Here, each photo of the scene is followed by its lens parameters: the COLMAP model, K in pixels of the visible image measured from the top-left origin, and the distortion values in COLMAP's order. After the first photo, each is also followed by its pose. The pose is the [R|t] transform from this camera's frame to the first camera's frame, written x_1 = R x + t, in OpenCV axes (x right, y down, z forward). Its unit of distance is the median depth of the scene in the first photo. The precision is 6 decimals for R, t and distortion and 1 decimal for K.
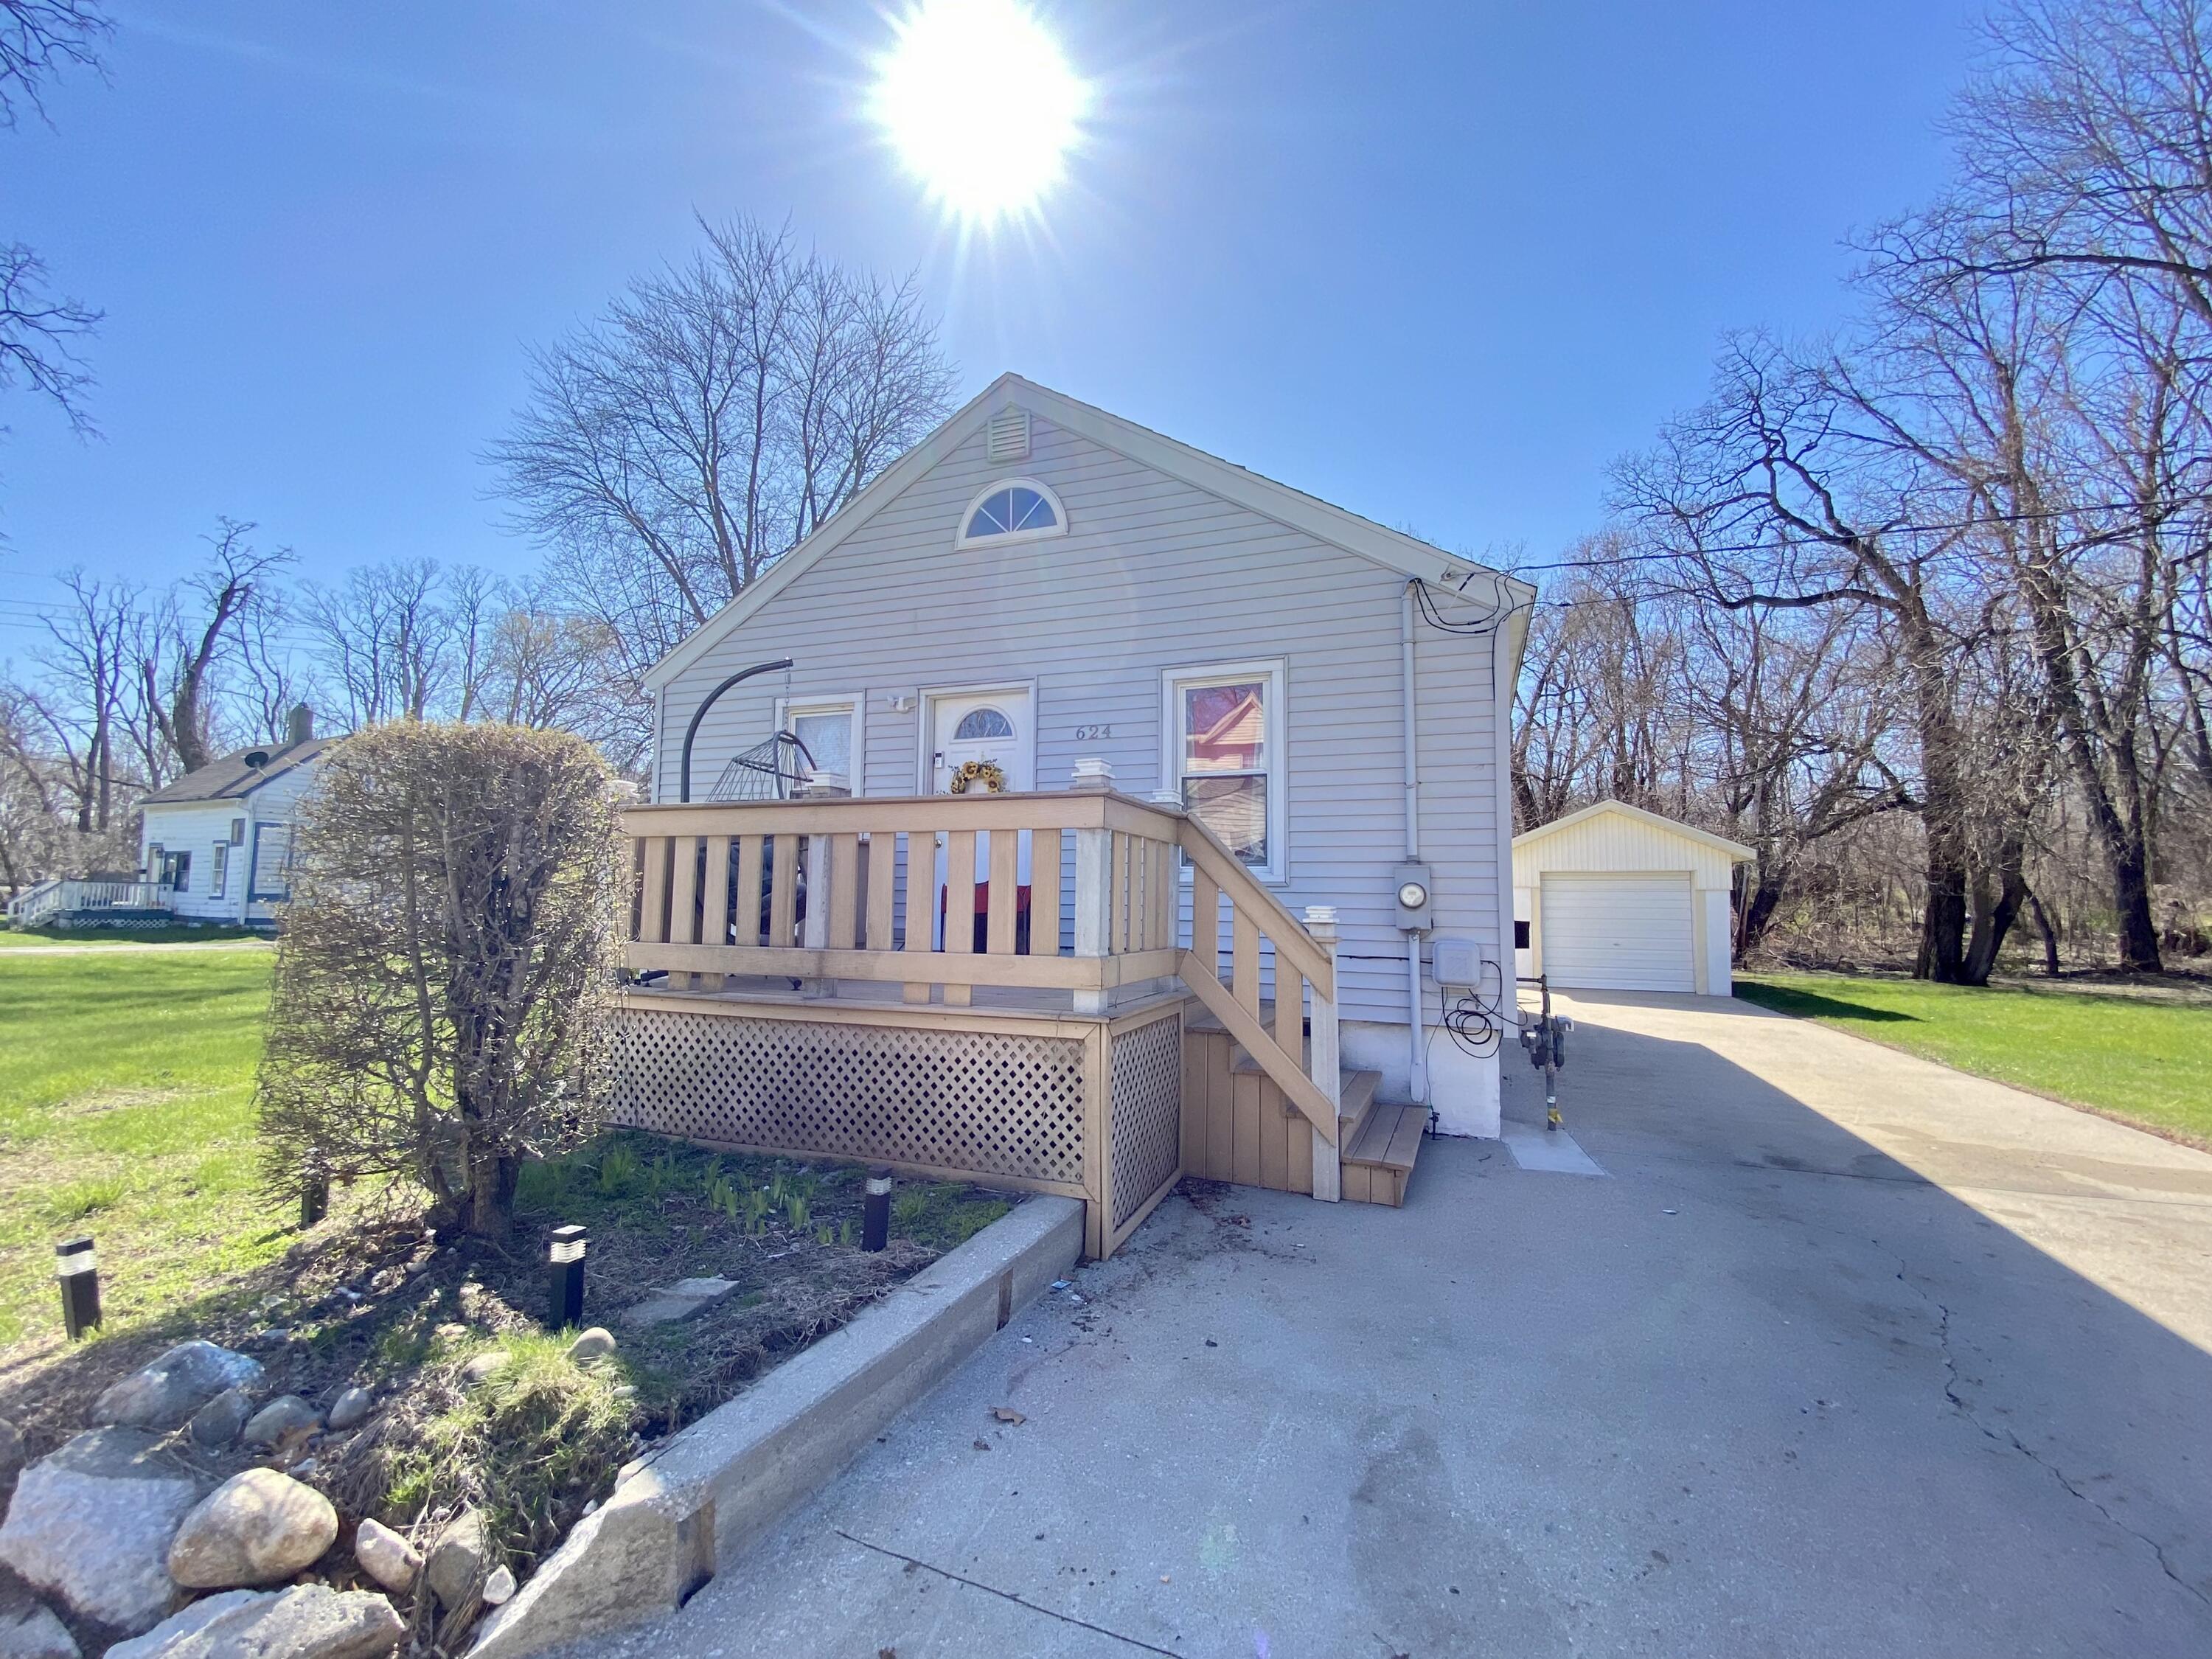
lens RADIAL K [[902.6, 0, 1106.0], [0, 902.6, 829.5], [0, 0, 1]] dist [0.054717, -0.046197]
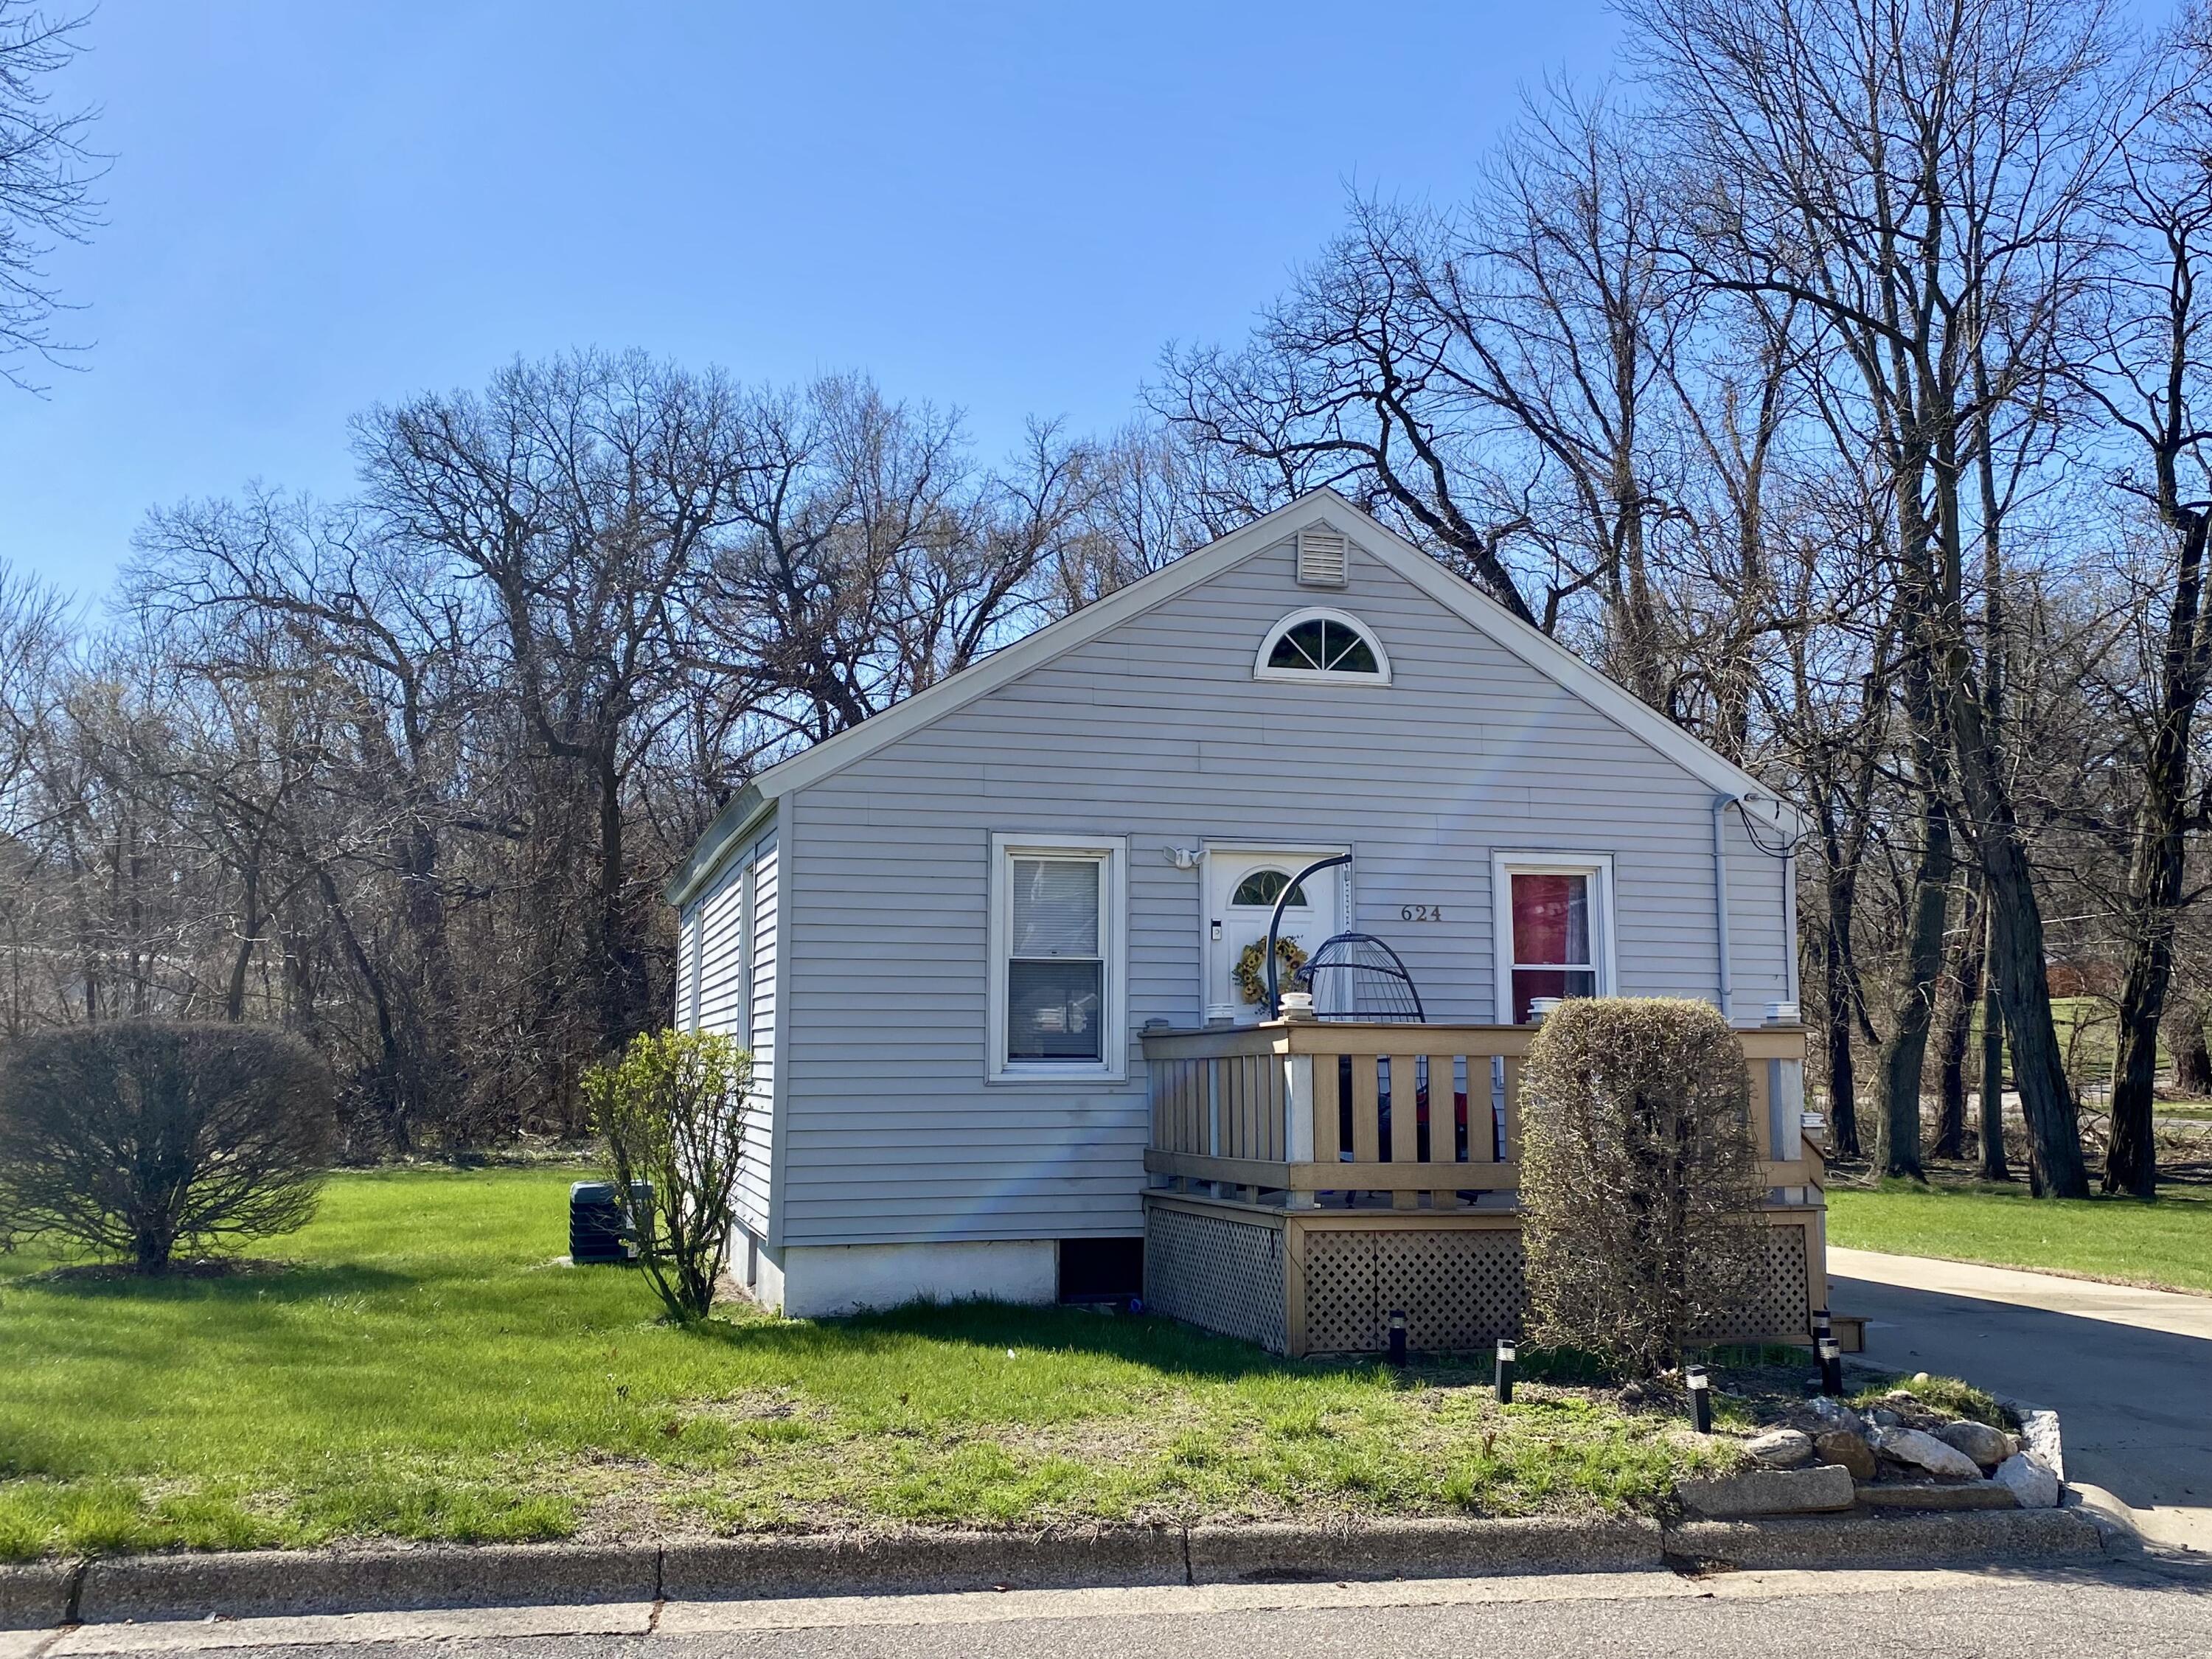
lens RADIAL K [[2040.6, 0, 1106.0], [0, 2040.6, 829.5], [0, 0, 1]] dist [0.056212, -0.265465]
pose [[0.805038, 0.054298, 0.590733, -1.723242], [-0.040220, 0.998507, -0.036967, -0.121325], [-0.591858, 0.006001, 0.806020, -0.529045]]
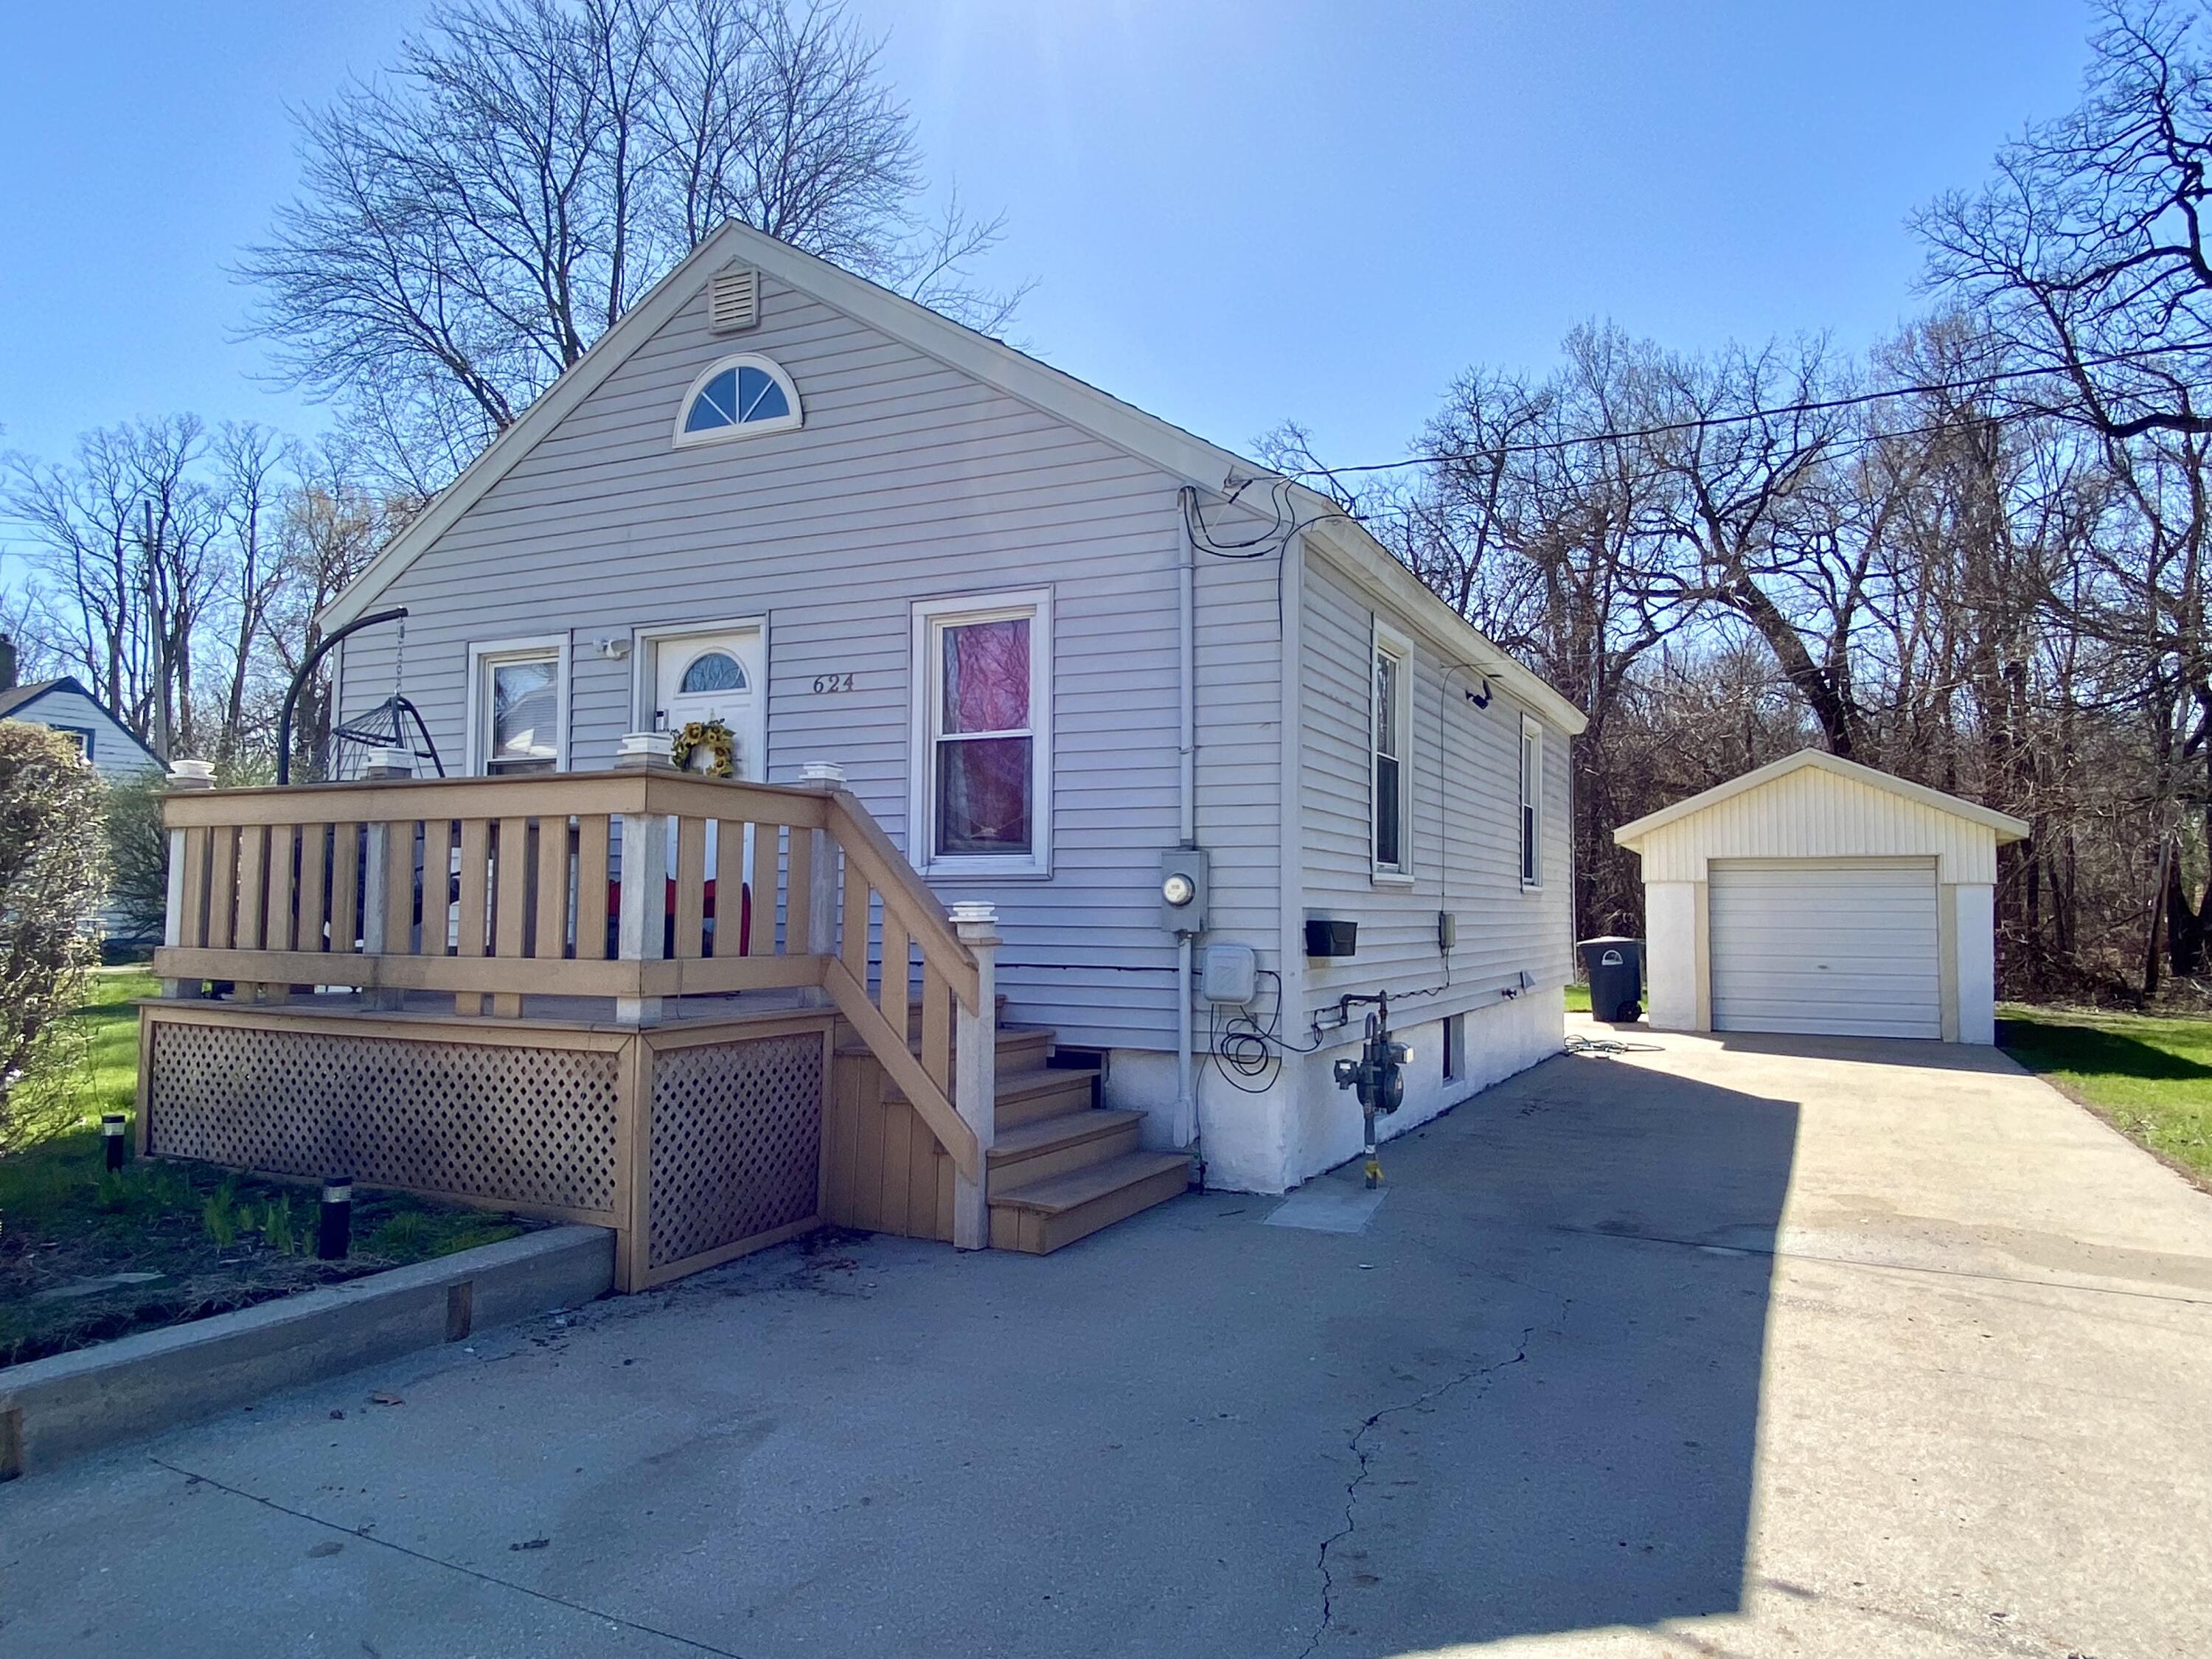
lens RADIAL K [[1397.8, 0, 1106.0], [0, 1397.8, 829.5], [0, 0, 1]] dist [0.050520, -0.054647]
pose [[0.997040, -0.008523, -0.076413, 0.364819], [0.010371, 0.999663, 0.023817, -0.009982], [0.076184, -0.024539, 0.996792, -0.218151]]
